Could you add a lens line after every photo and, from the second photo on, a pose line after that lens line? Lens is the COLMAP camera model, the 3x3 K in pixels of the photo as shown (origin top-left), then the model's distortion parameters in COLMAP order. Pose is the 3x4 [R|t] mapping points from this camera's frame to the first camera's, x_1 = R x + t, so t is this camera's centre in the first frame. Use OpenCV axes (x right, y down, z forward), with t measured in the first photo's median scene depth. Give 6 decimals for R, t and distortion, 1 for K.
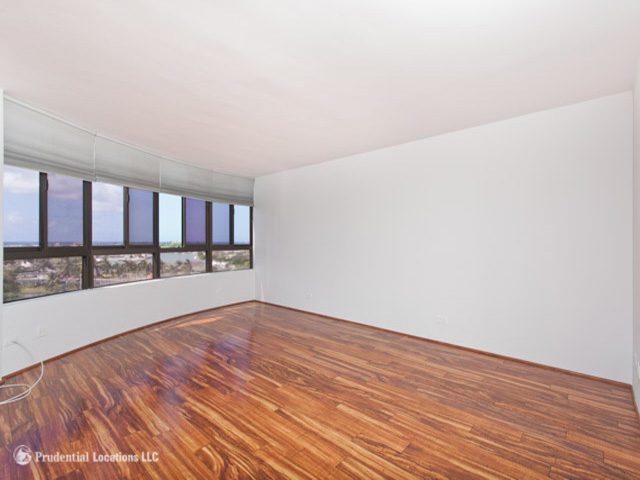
lens RADIAL K [[308.3, 0, 320.0], [0, 308.3, 240.0], [0, 0, 1]] dist [0.002135, 0.000159]
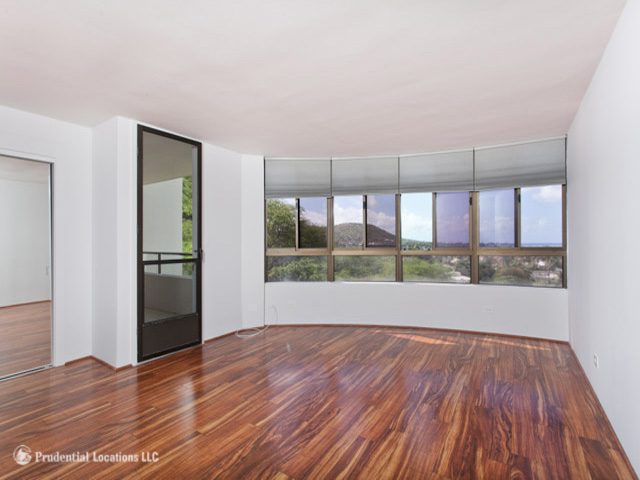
lens RADIAL K [[308.3, 0, 320.0], [0, 308.3, 240.0], [0, 0, 1]] dist [0.002135, 0.000159]
pose [[0.154451, -0.016229, -0.987867, 0.422955], [0.013792, 0.999803, -0.014269, 0.003457], [0.987904, -0.011420, 0.154645, 0.631345]]
